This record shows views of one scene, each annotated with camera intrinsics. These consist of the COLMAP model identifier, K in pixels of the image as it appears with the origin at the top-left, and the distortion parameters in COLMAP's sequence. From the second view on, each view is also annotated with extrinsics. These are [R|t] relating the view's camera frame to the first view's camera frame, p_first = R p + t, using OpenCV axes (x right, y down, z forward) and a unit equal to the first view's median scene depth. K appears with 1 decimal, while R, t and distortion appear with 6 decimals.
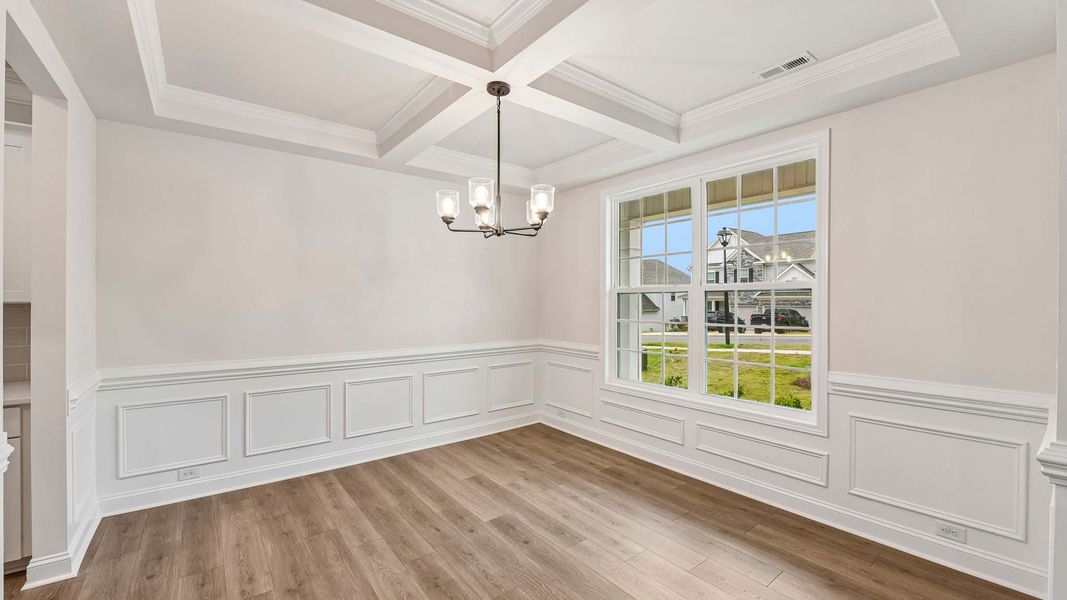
lens RADIAL K [[428.6, 0, 515.8], [0, 428.6, 298.5], [0, 0, 1]] dist [-0.013228, -0.000173]
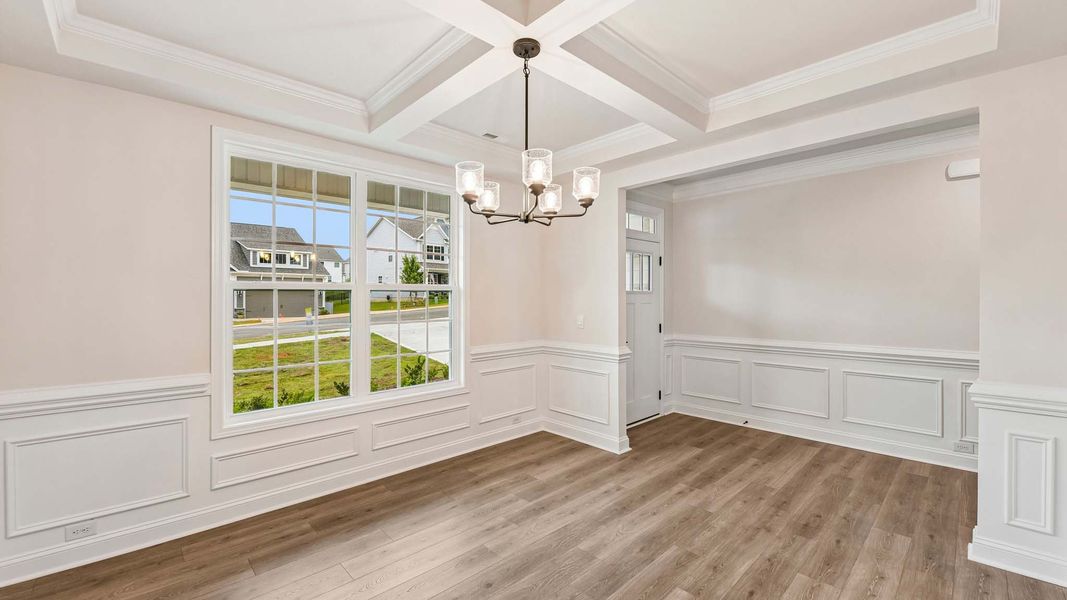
lens RADIAL K [[444.4, 0, 522.5], [0, 444.4, 299.5], [0, 0, 1]] dist [-0.020788, -0.000141]
pose [[-0.125084, -0.004992, 0.992134, -0.611203], [-0.004349, 0.999980, 0.004483, -0.001443], [-0.992137, -0.003754, -0.125103, 0.763764]]
